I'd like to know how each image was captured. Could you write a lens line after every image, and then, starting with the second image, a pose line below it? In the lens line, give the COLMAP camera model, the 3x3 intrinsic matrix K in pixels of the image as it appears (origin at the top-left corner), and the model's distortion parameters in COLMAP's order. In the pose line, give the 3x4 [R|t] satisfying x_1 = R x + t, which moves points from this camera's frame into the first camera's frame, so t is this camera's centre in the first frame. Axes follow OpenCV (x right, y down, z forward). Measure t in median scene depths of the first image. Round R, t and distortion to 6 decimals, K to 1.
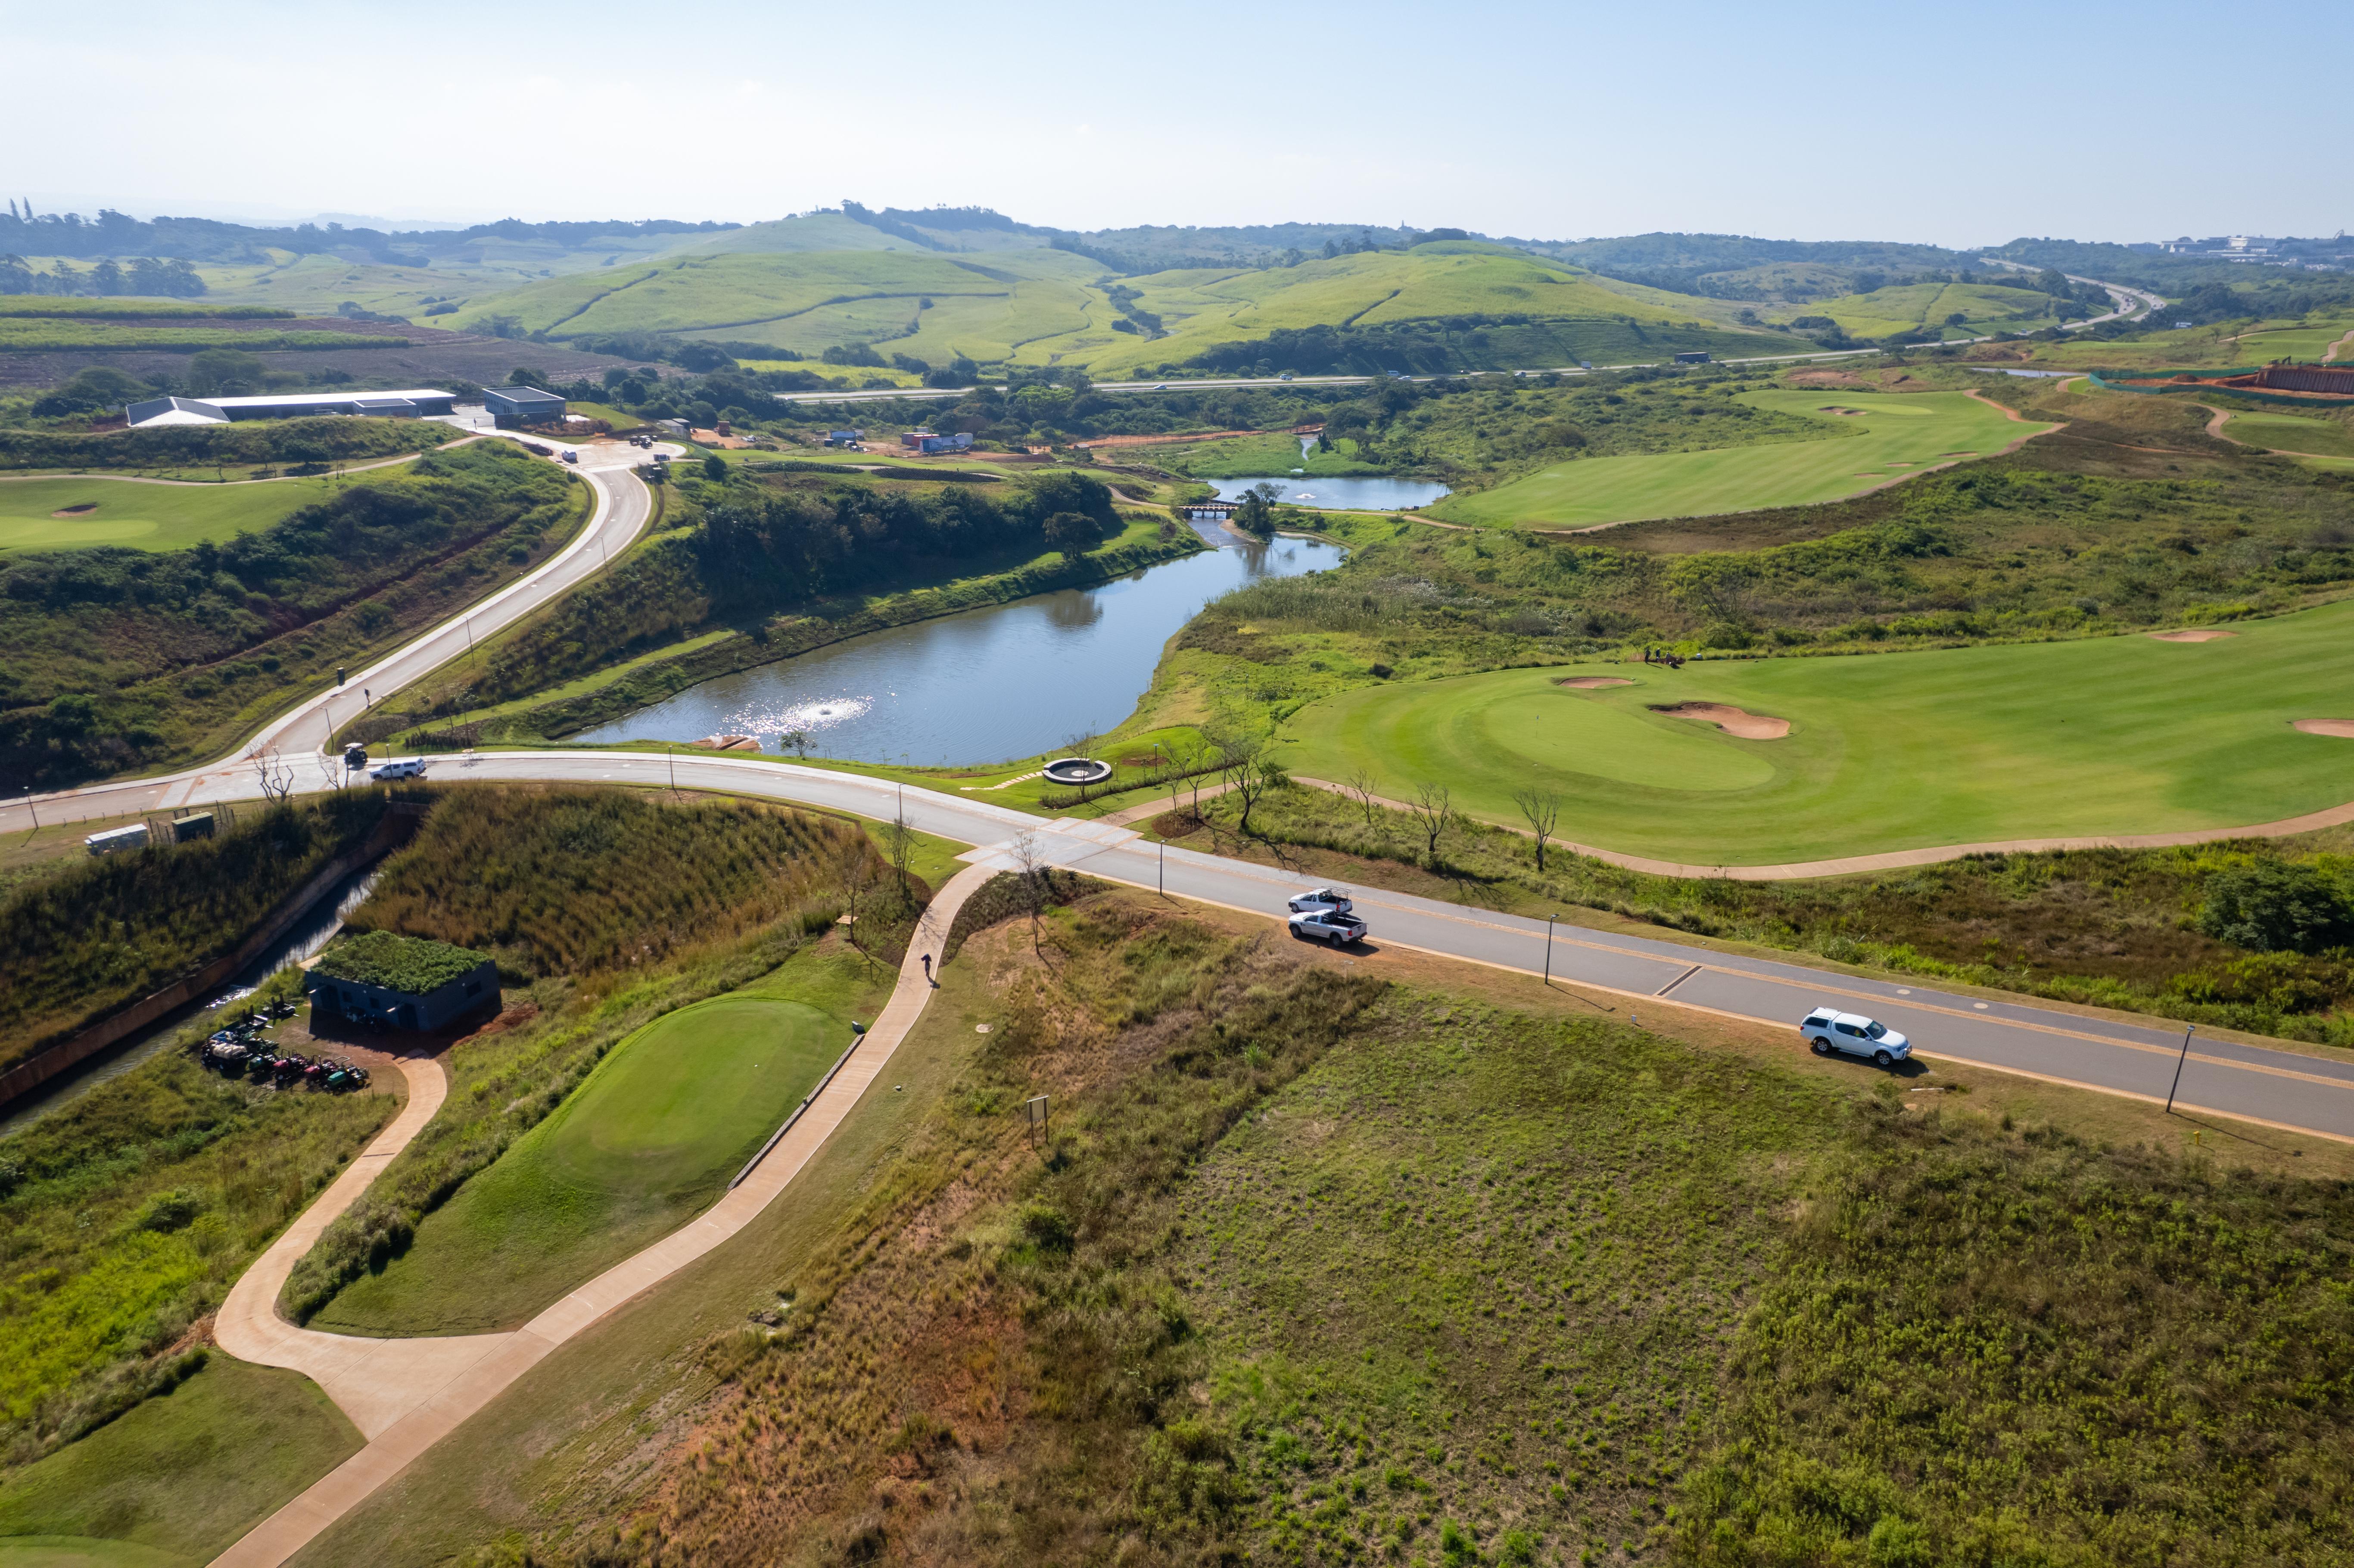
lens RADIAL K [[1498.0, 0, 1180.3], [0, 1498.0, 792.8], [0, 0, 1]] dist [-0.075321, 0.069232]
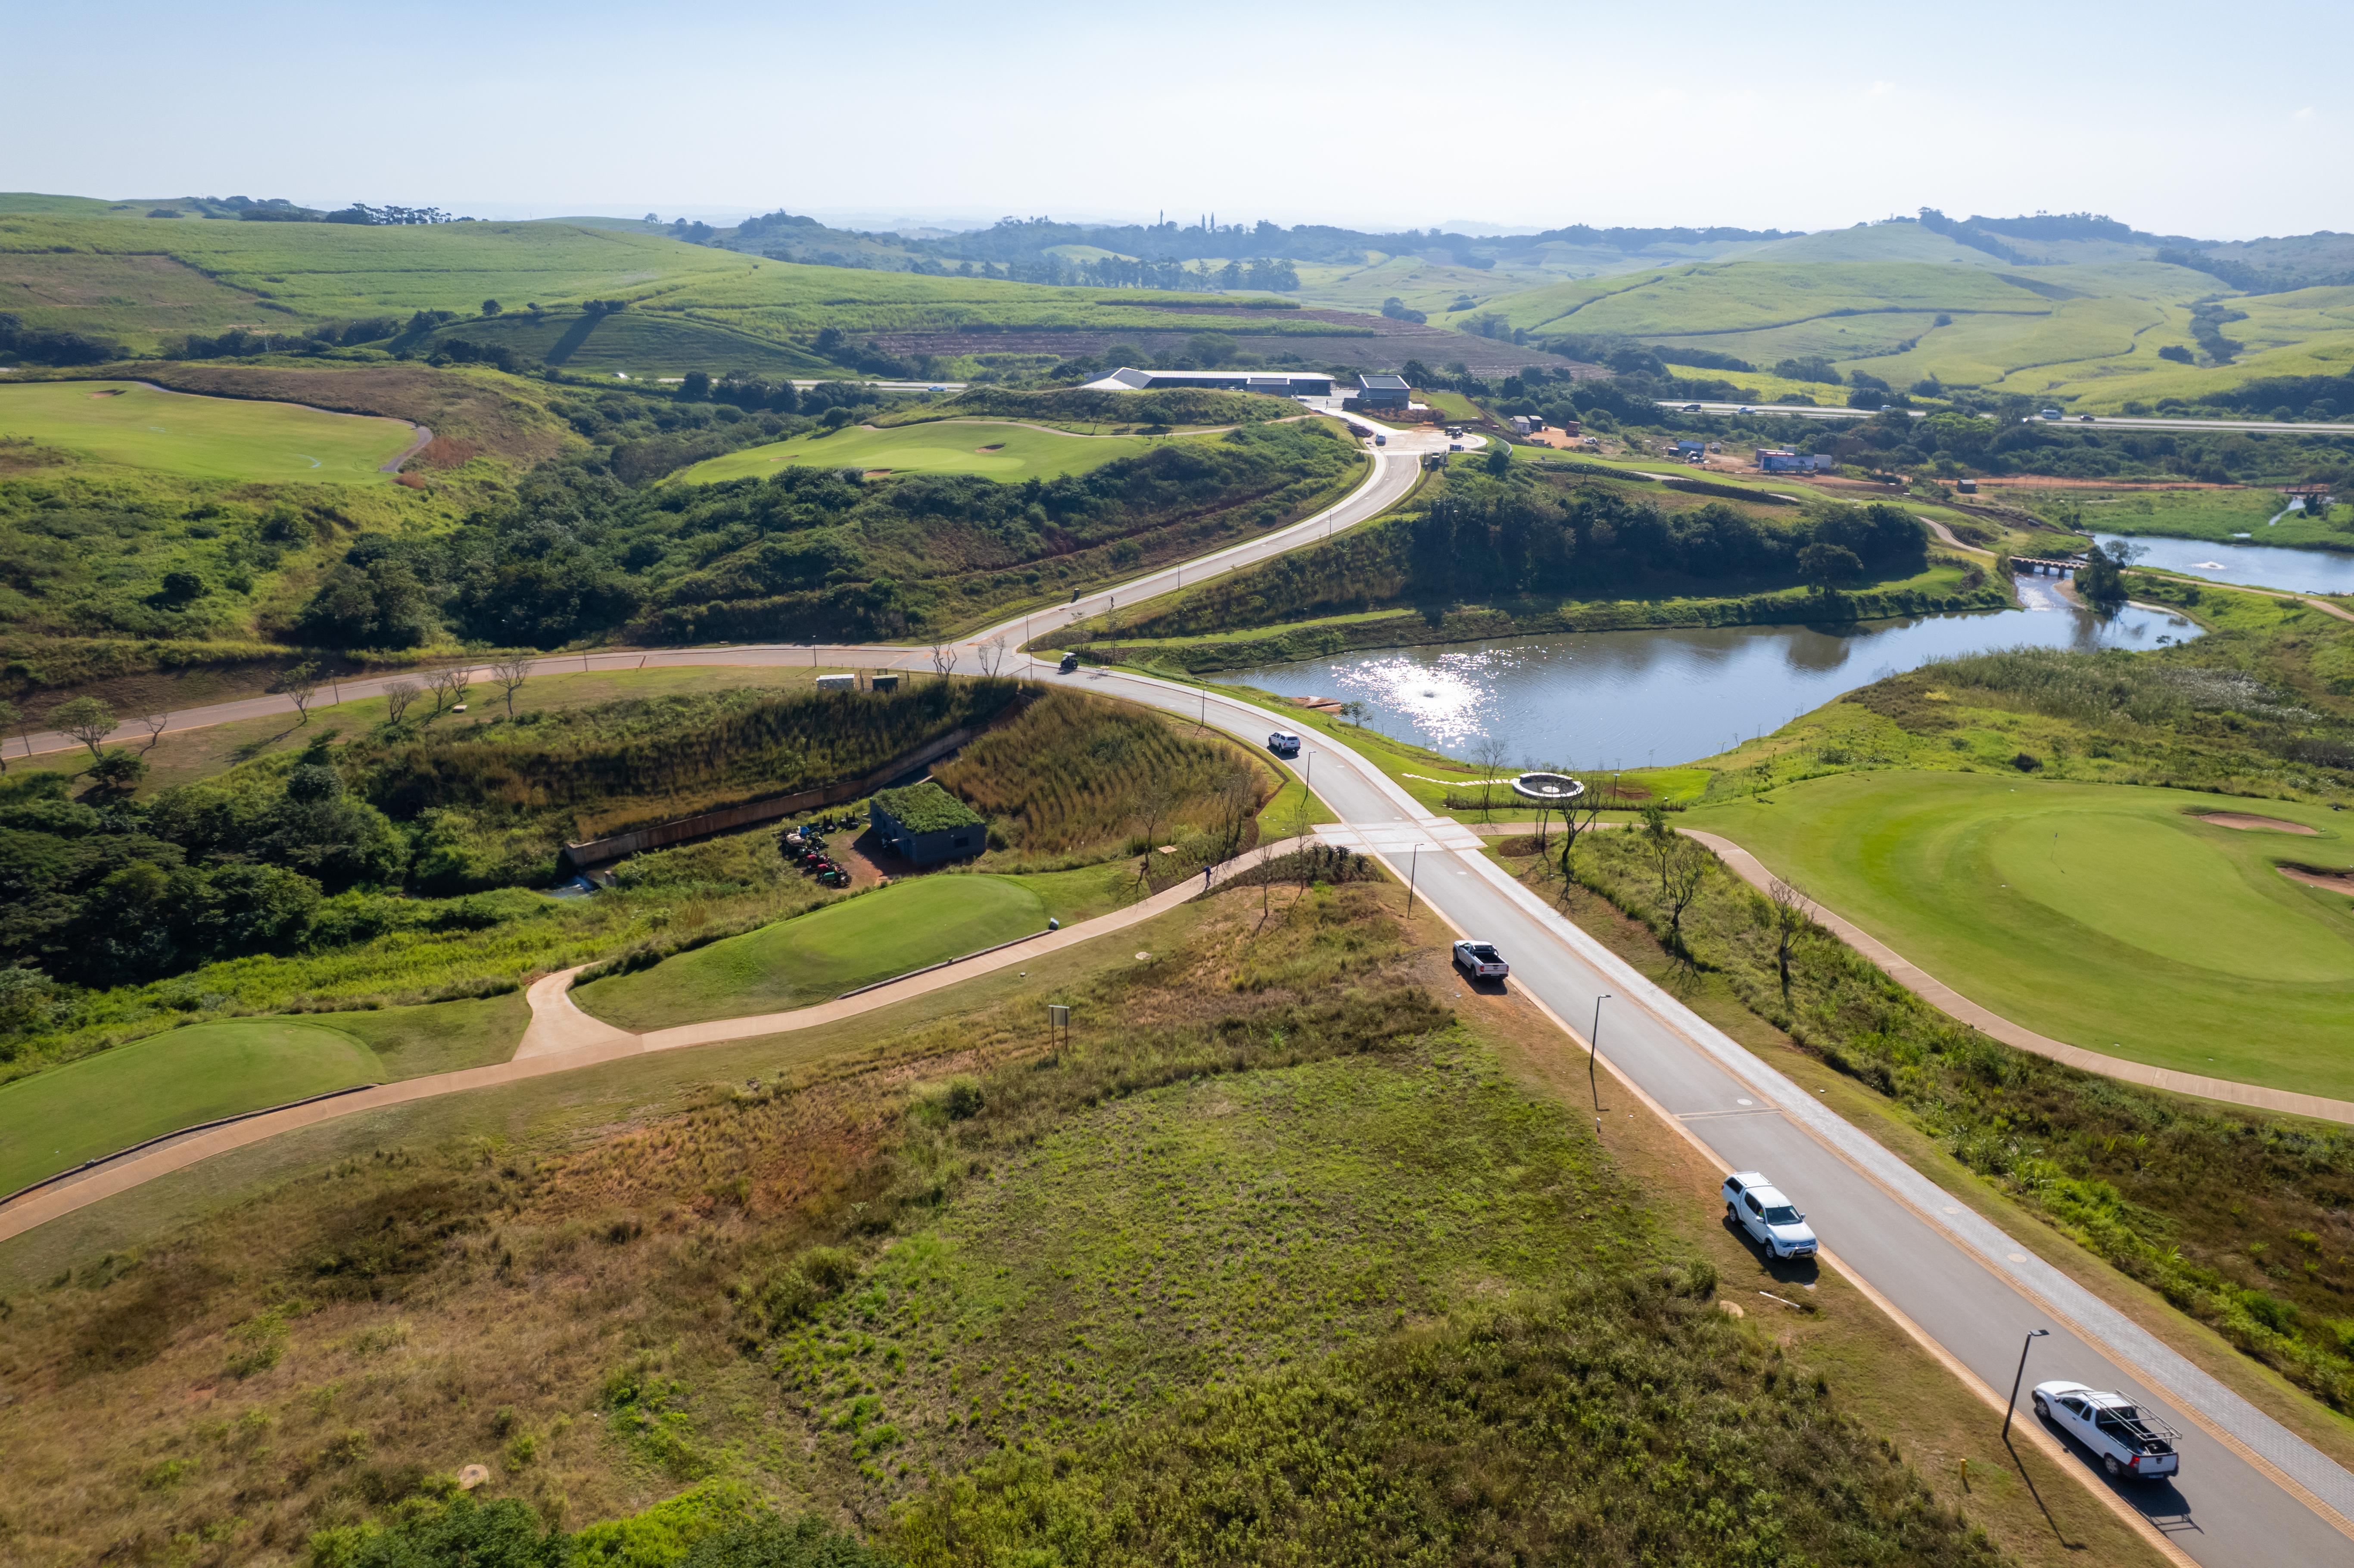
lens RADIAL K [[1498.0, 0, 1183.1], [0, 1498.0, 788.9], [0, 0, 1]] dist [-0.075321, 0.069232]
pose [[0.785735, 0.208361, -0.582415, 0.263005], [-0.212322, 0.975203, 0.062438, -0.019398], [0.580982, 0.074600, 0.810490, 0.058710]]
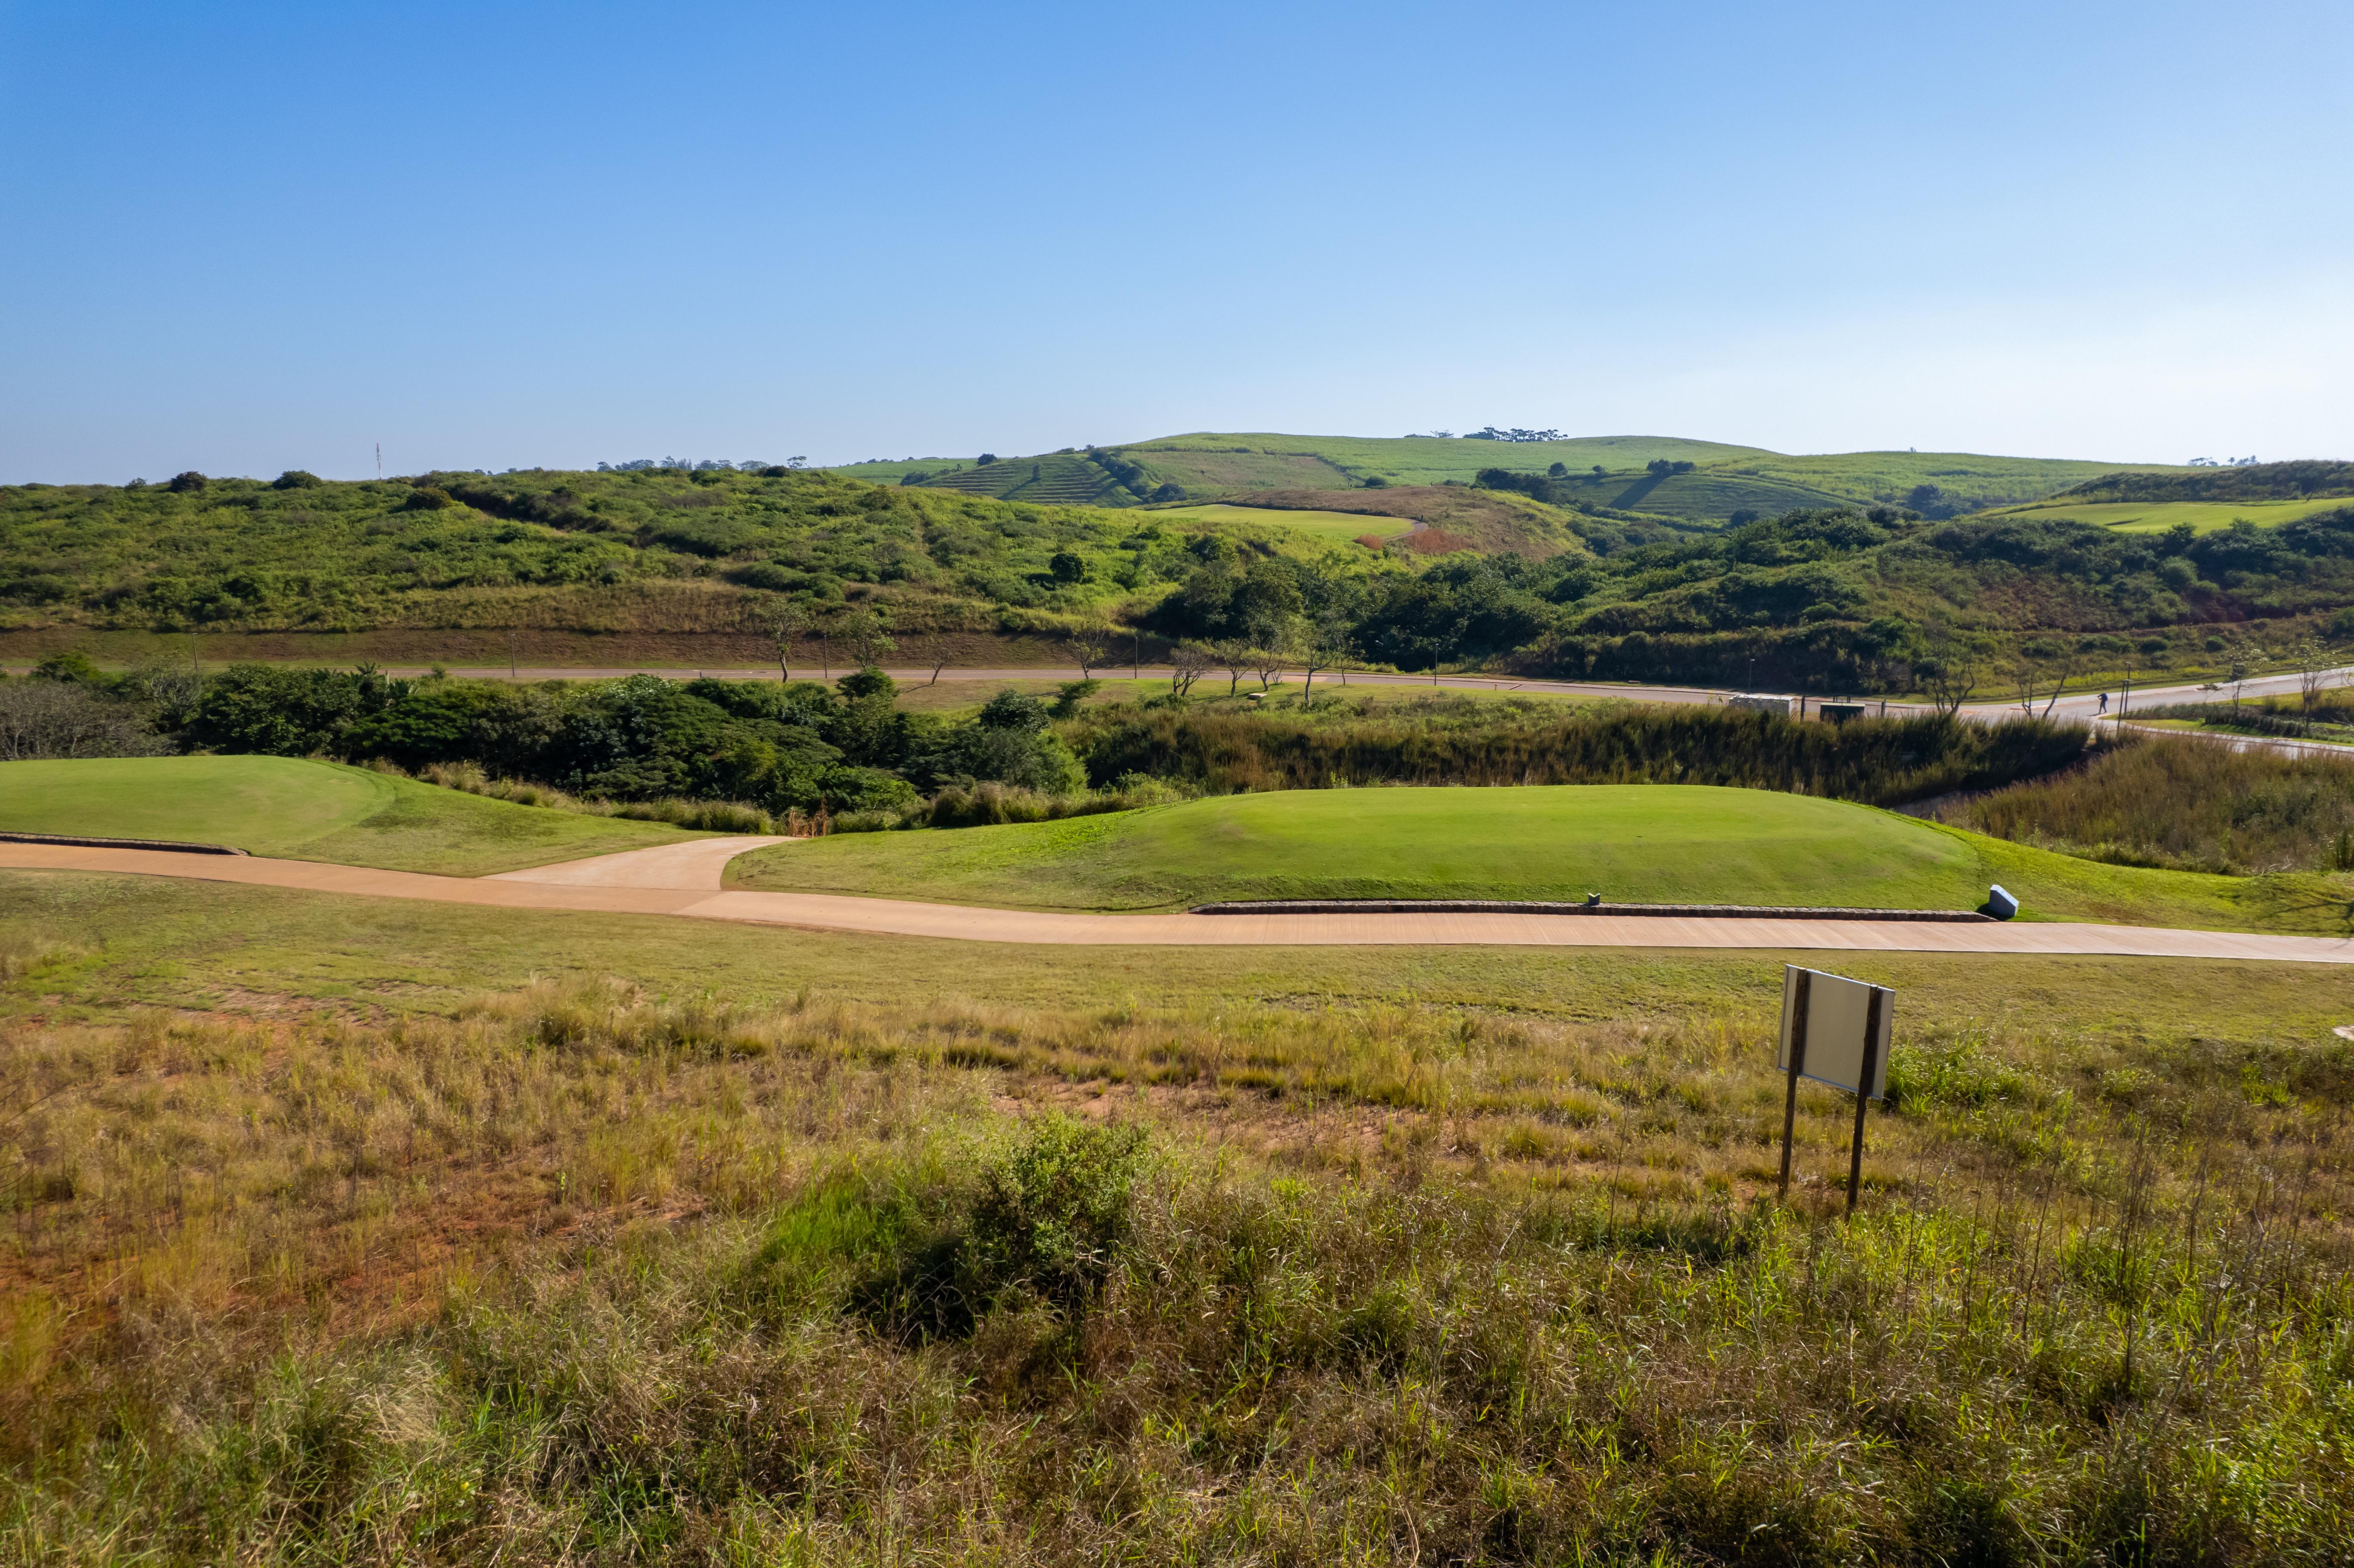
lens RADIAL K [[1498.0, 0, 1180.9], [0, 1498.0, 796.4], [0, 0, 1]] dist [-0.075321, 0.069232]
pose [[0.195023, 0.164651, -0.966880, 0.036718], [-0.332749, 0.938449, 0.092693, 0.085042], [0.922629, 0.303651, 0.237807, 0.377841]]
